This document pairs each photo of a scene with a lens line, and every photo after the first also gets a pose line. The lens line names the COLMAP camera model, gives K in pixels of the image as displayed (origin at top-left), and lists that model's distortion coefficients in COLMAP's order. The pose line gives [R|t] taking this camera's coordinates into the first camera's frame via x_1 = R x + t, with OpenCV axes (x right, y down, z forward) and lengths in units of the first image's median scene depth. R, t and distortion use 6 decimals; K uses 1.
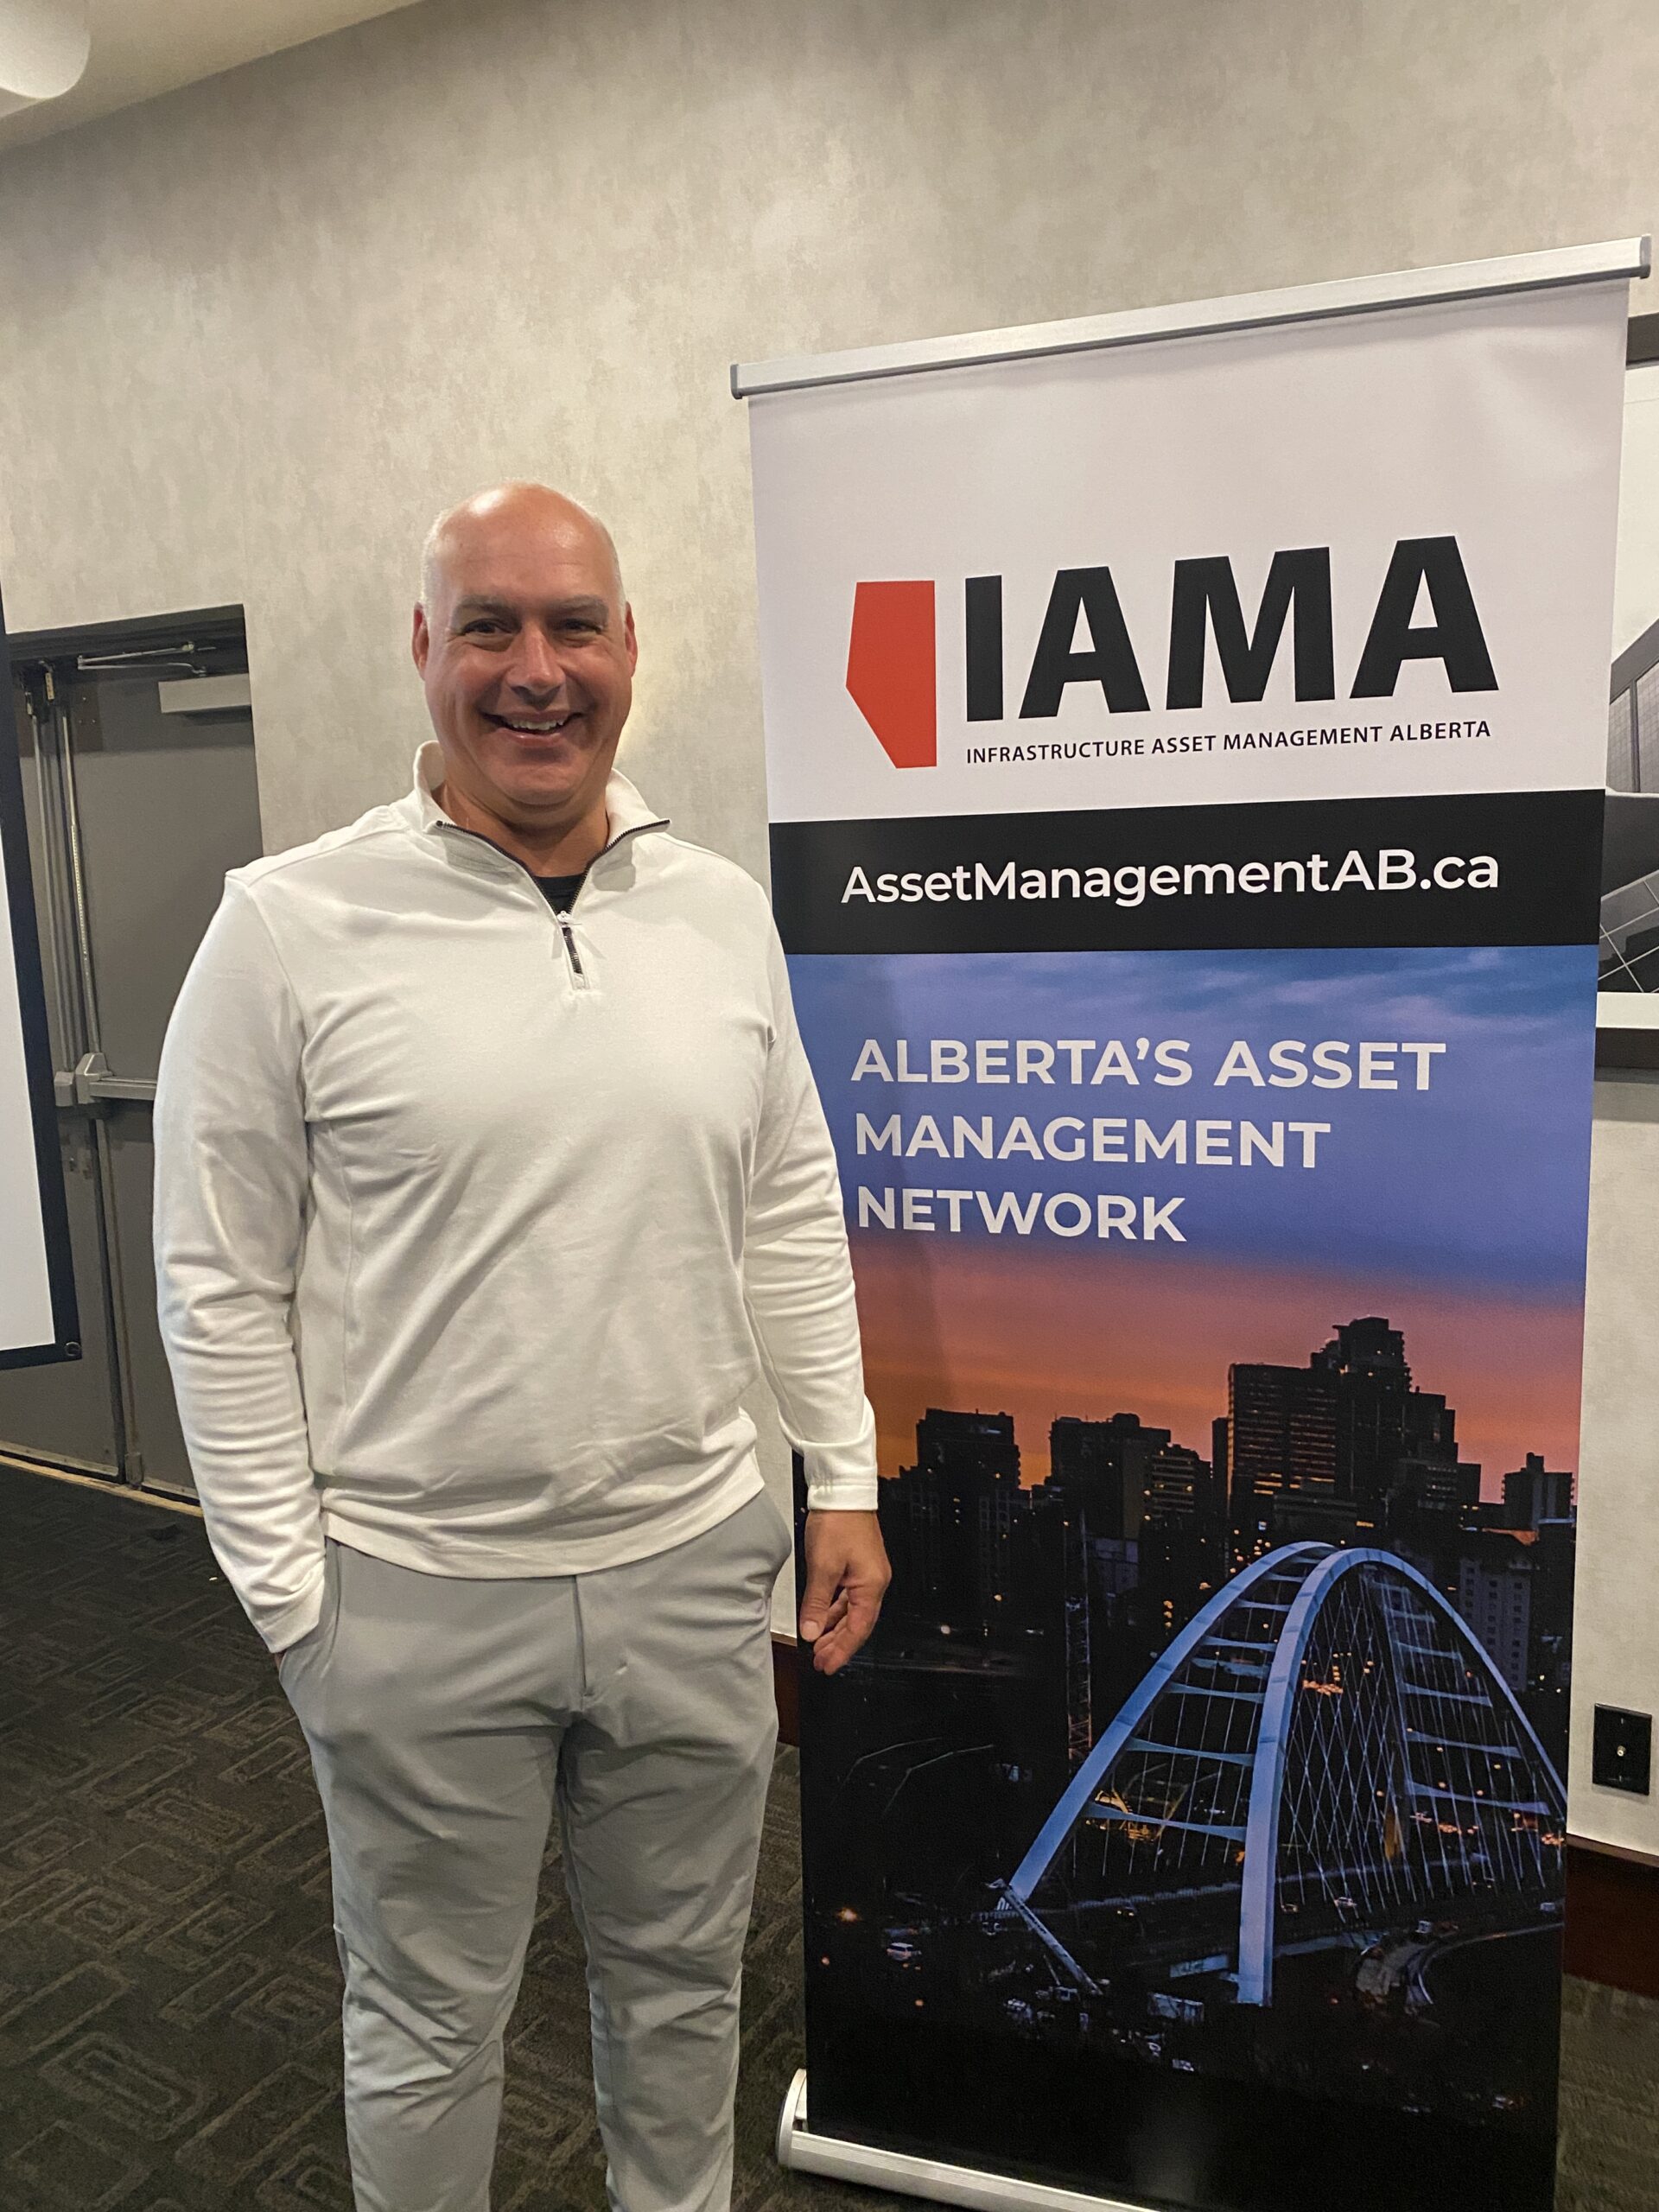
lens RADIAL K [[1691.1, 0, 834.9], [0, 1691.1, 1112.6], [0, 0, 1]] dist [0.034930, -0.033156]
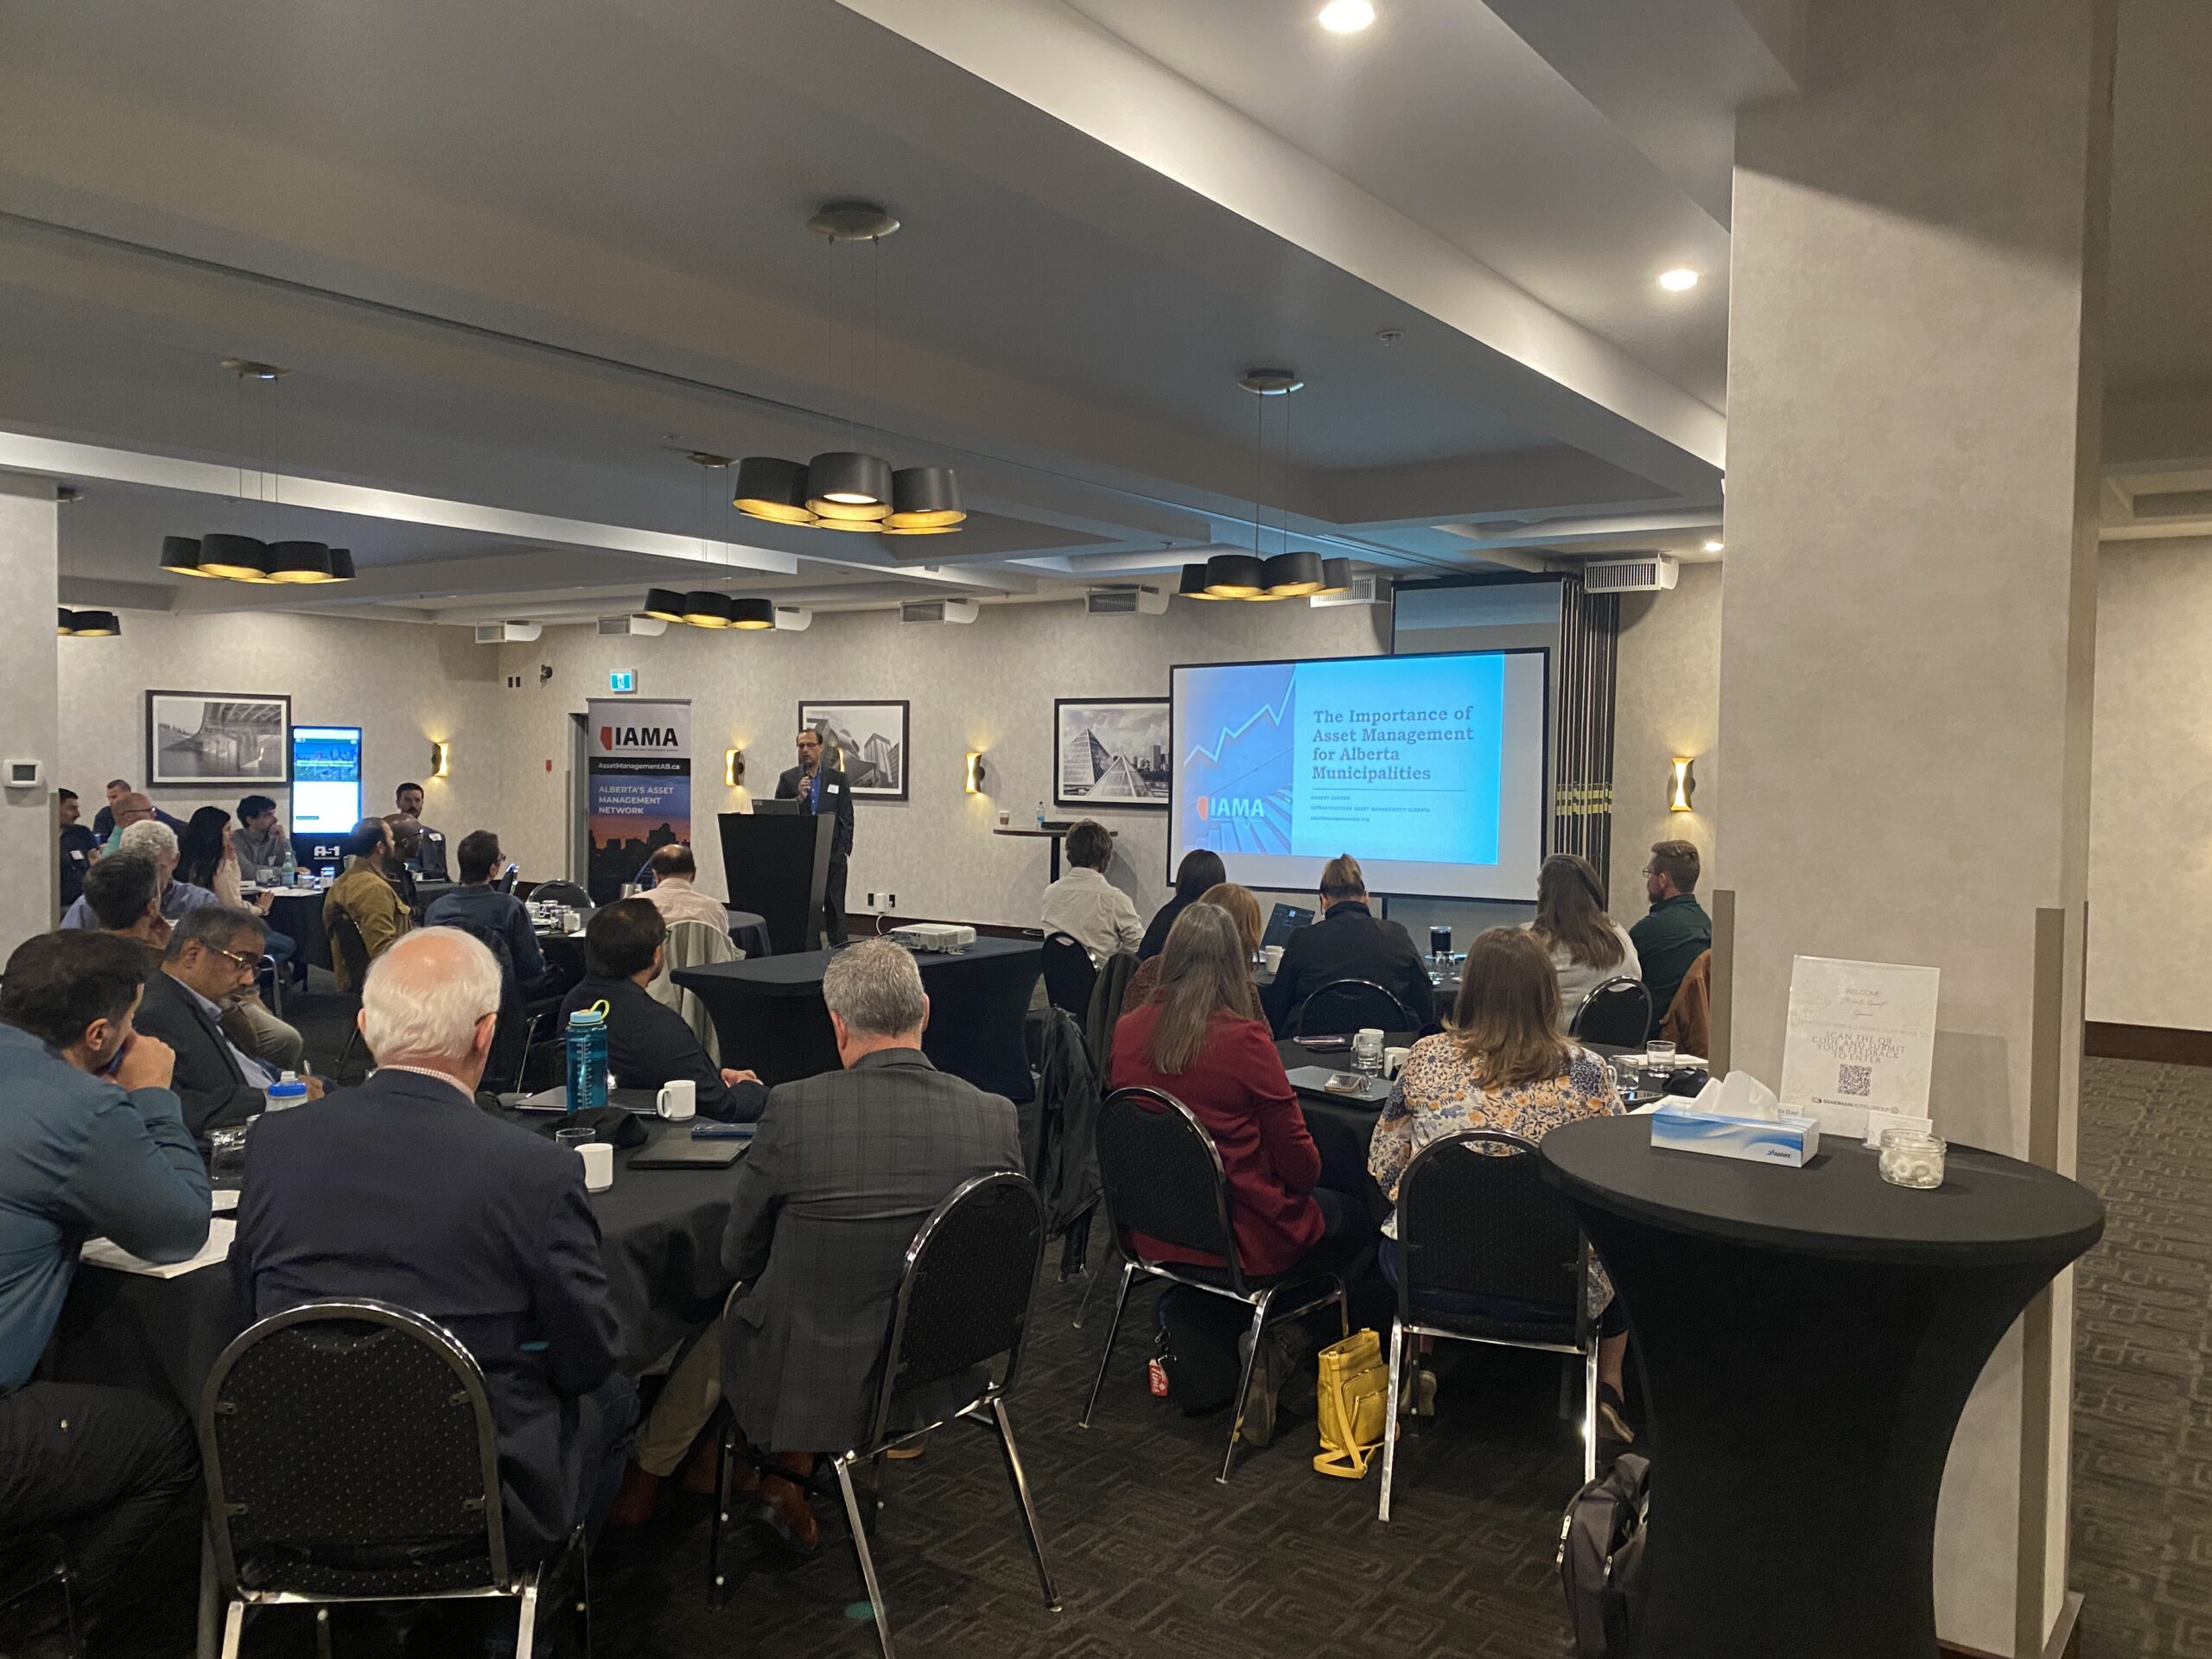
lens RADIAL K [[1691.1, 0, 1114.8], [0, 1691.1, 817.0], [0, 0, 1]] dist [0.034930, -0.033156]
pose [[0.995621, 0.039668, -0.084644, 2.601406], [-0.049680, 0.991571, -0.119662, 1.053715], [0.079183, 0.123343, 0.989200, -7.371816]]
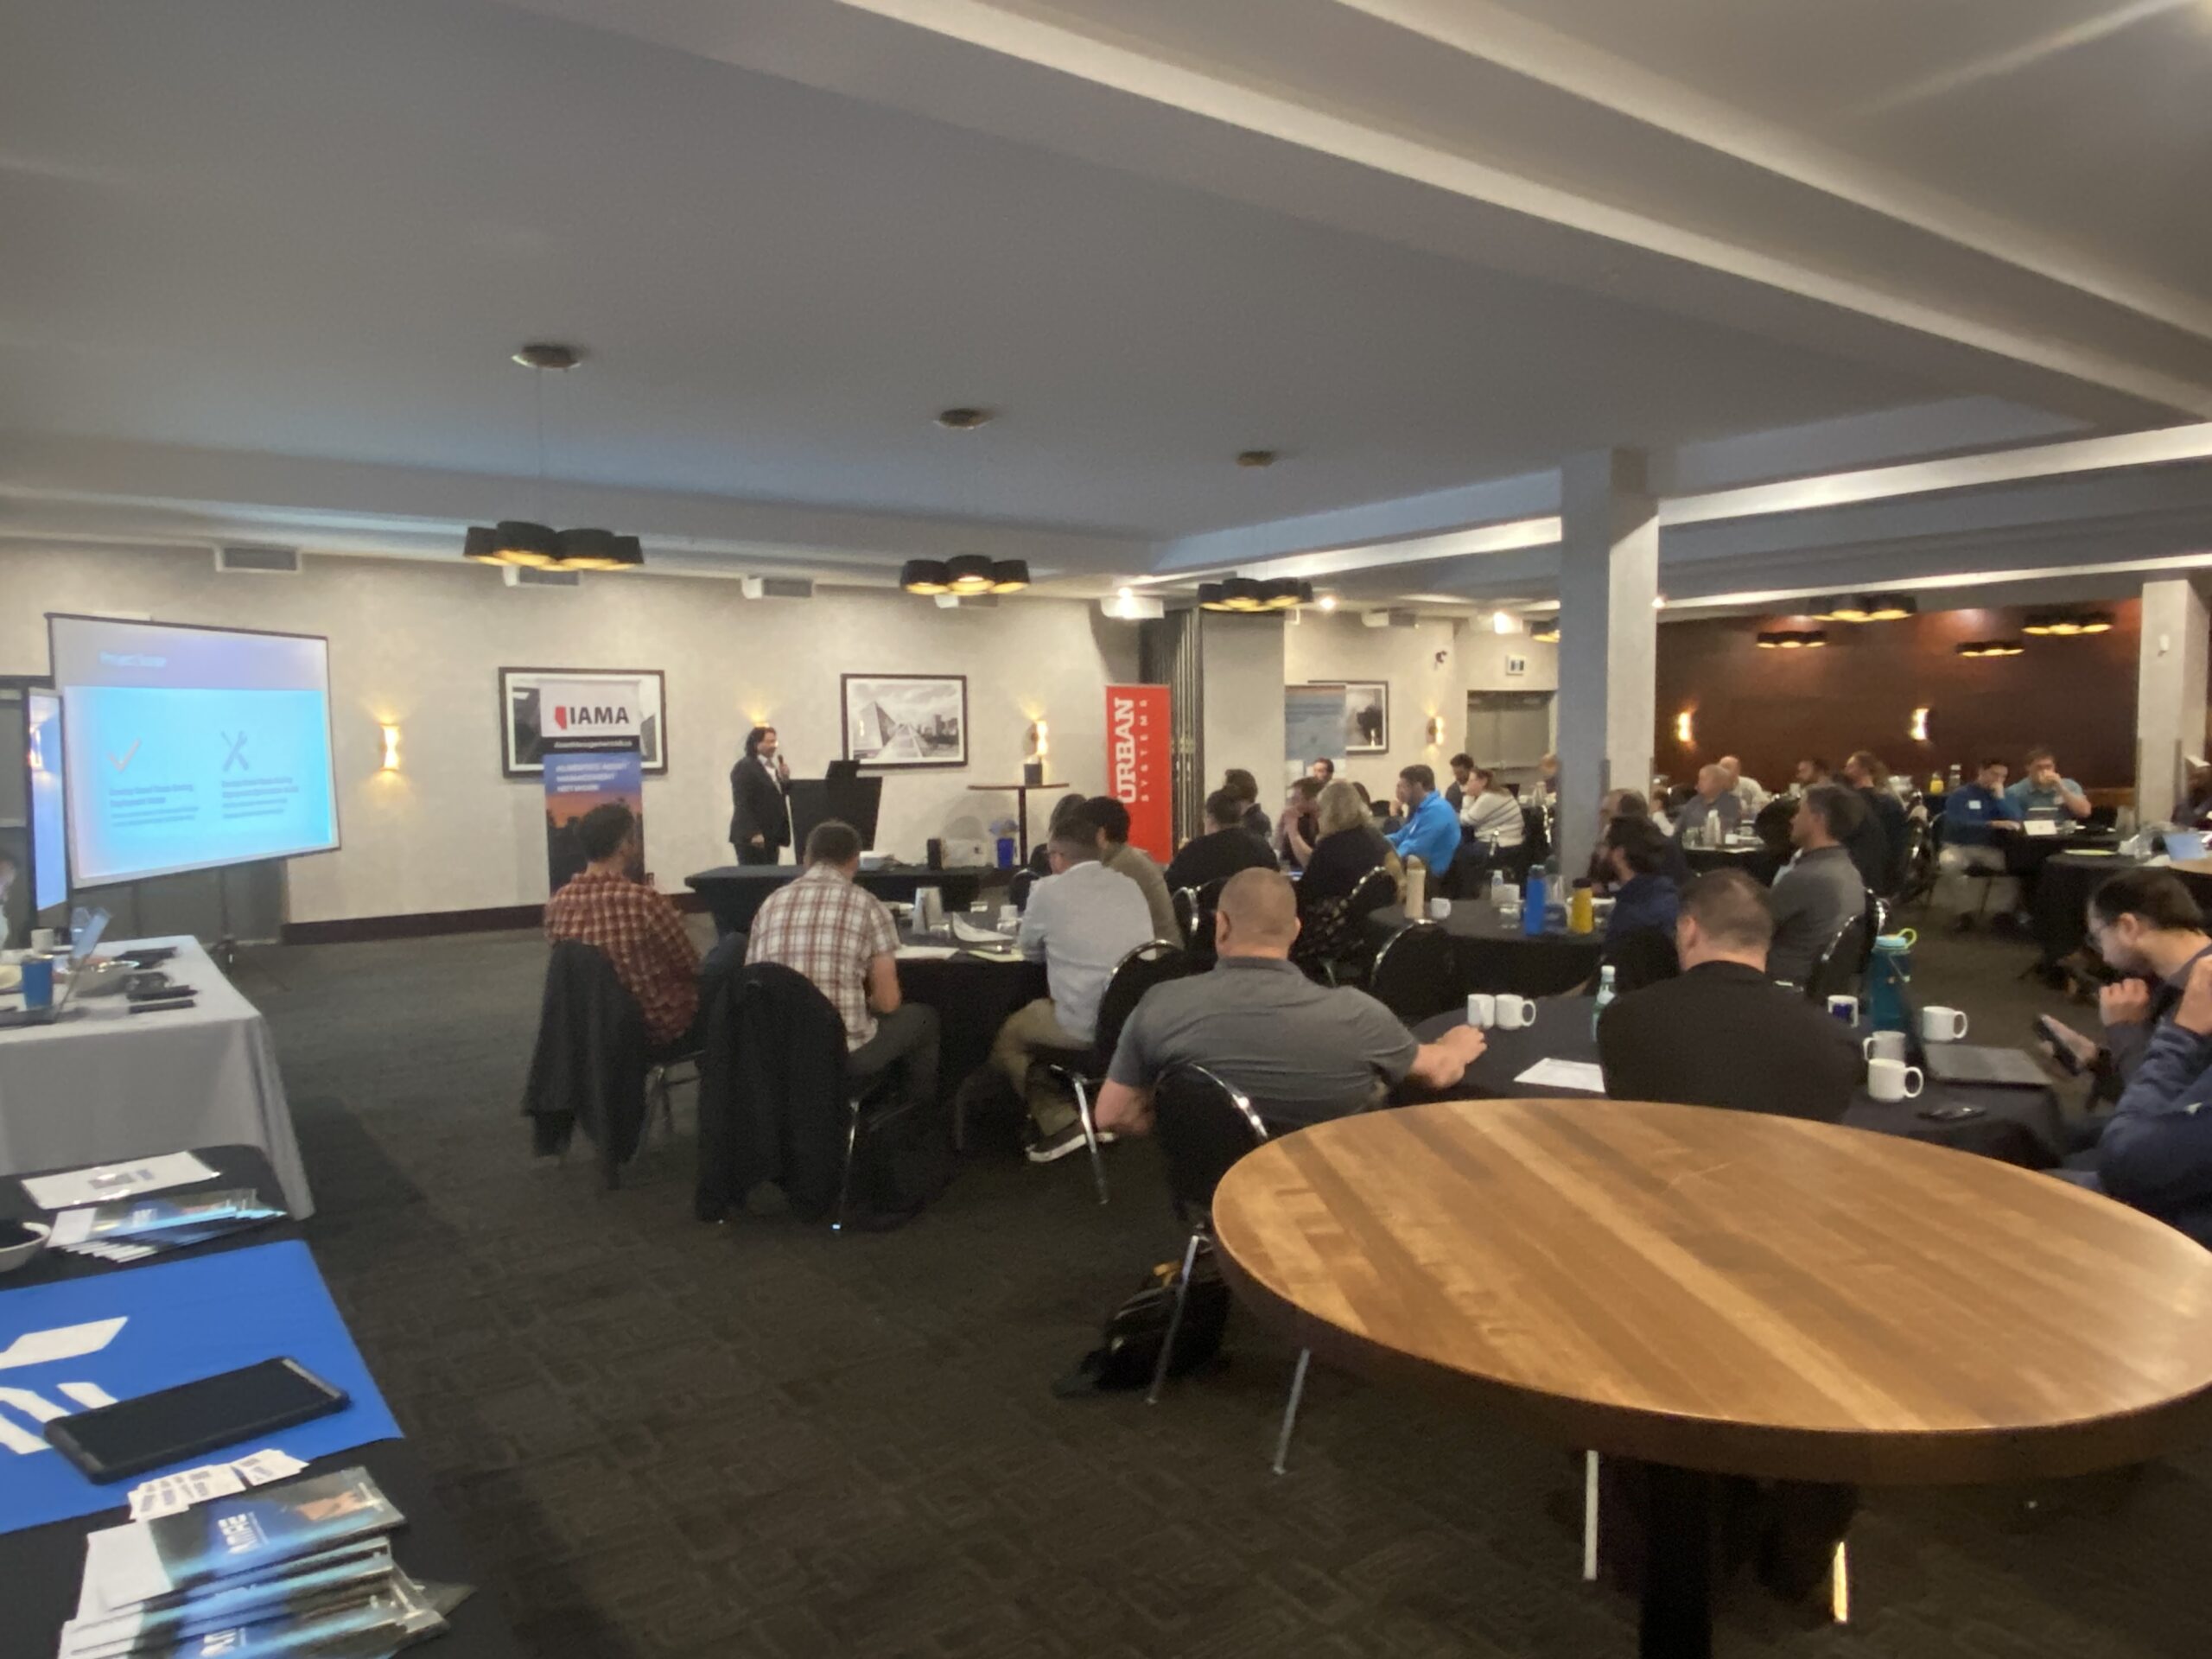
lens RADIAL K [[1437.1, 0, 1142.7], [0, 1437.1, 848.9], [0, 0, 1]] dist [0.020960, -0.003807]
pose [[0.392952, -0.060118, 0.917592, -4.934521], [0.143184, 0.989690, 0.003525, 0.679897], [-0.908343, 0.129999, 0.397508, -3.902682]]
